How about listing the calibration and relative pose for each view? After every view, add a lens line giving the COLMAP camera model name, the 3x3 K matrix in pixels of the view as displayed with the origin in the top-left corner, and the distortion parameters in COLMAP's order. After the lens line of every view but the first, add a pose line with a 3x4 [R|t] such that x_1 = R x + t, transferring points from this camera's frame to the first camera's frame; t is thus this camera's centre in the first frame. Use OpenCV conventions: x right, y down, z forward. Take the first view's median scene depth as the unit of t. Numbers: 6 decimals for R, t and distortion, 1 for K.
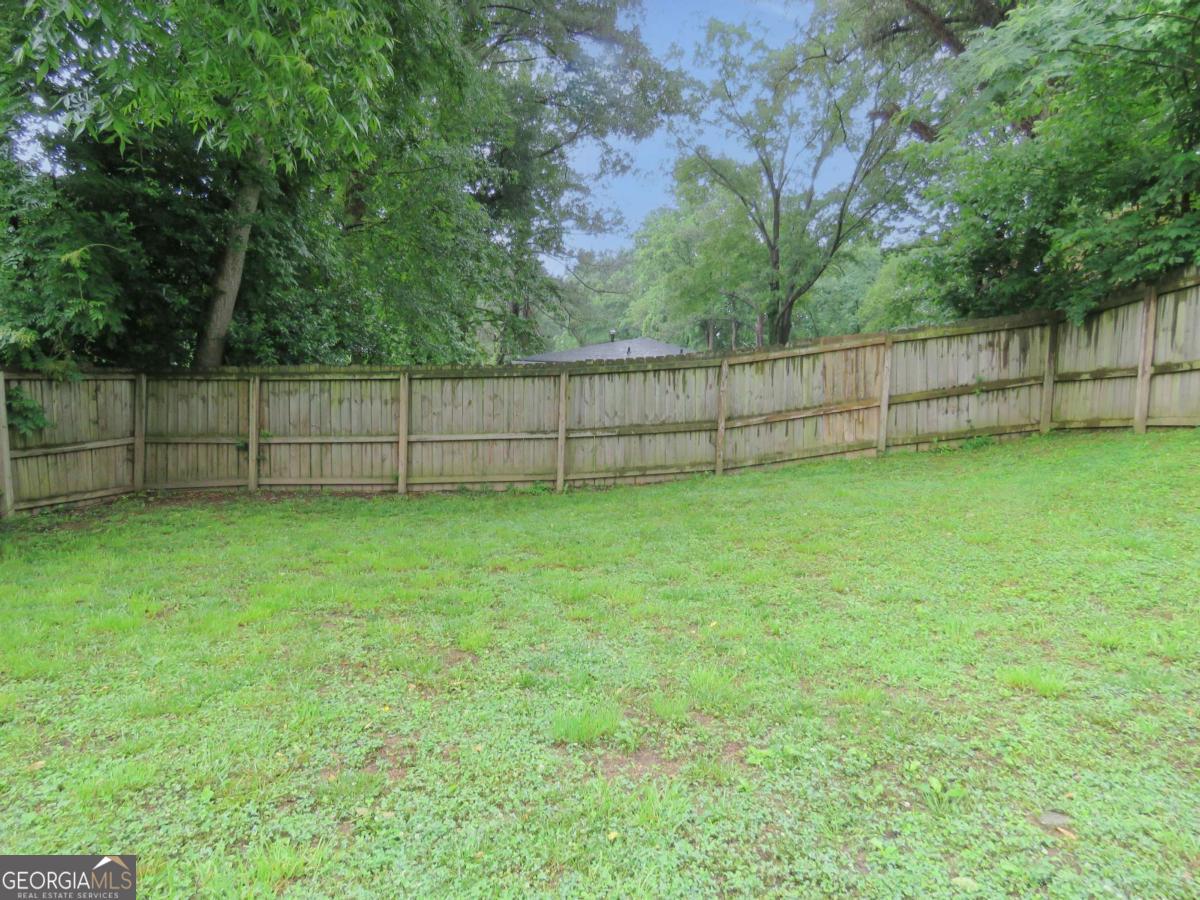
lens RADIAL K [[770.9, 0, 595.4], [0, 770.9, 451.4], [0, 0, 1]] dist [-0.020185, 0.004479]
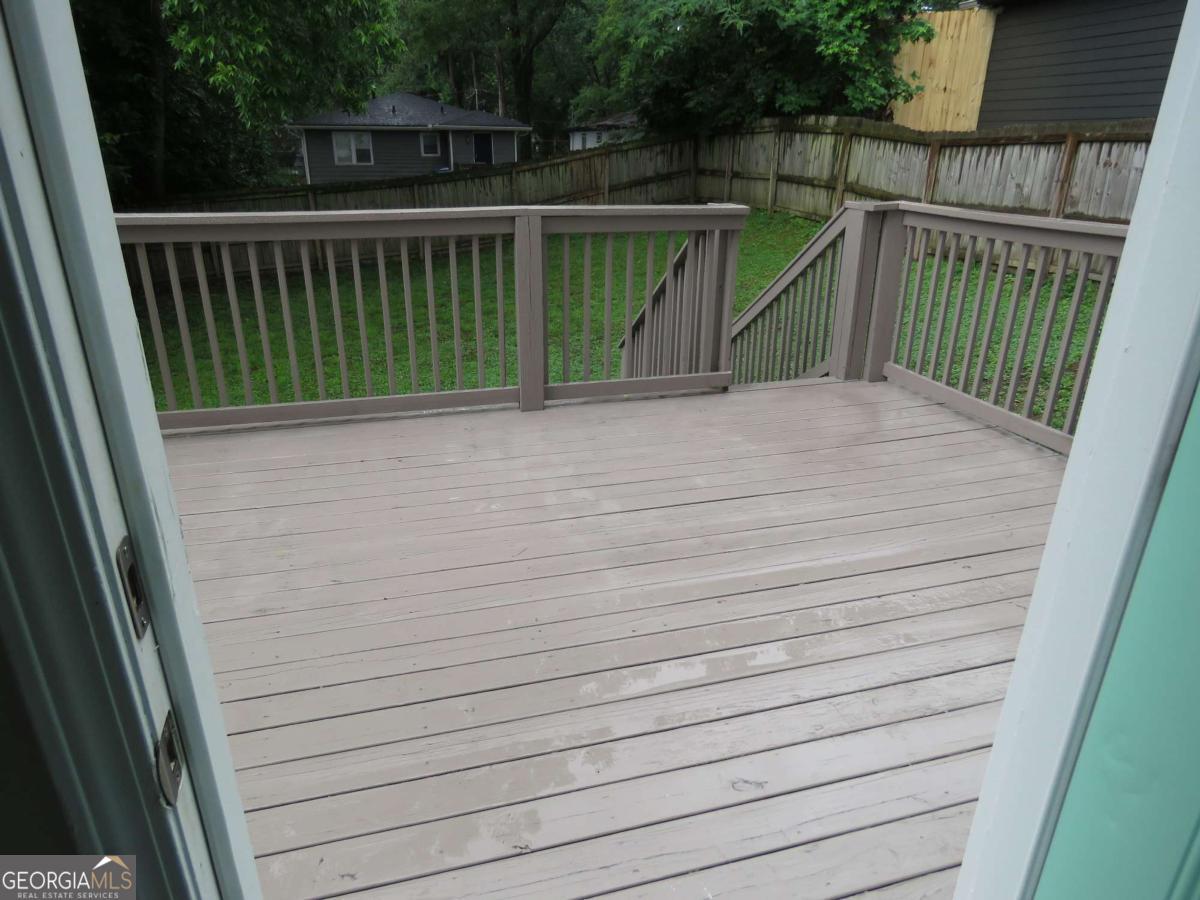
lens RADIAL K [[770.9, 0, 595.4], [0, 770.9, 451.4], [0, 0, 1]] dist [-0.020185, 0.004479]
pose [[0.946661, -0.158799, 0.280384, -0.221654], [0.055854, 0.937830, 0.342572, -0.106098], [-0.317353, -0.308639, 0.896677, -0.711237]]
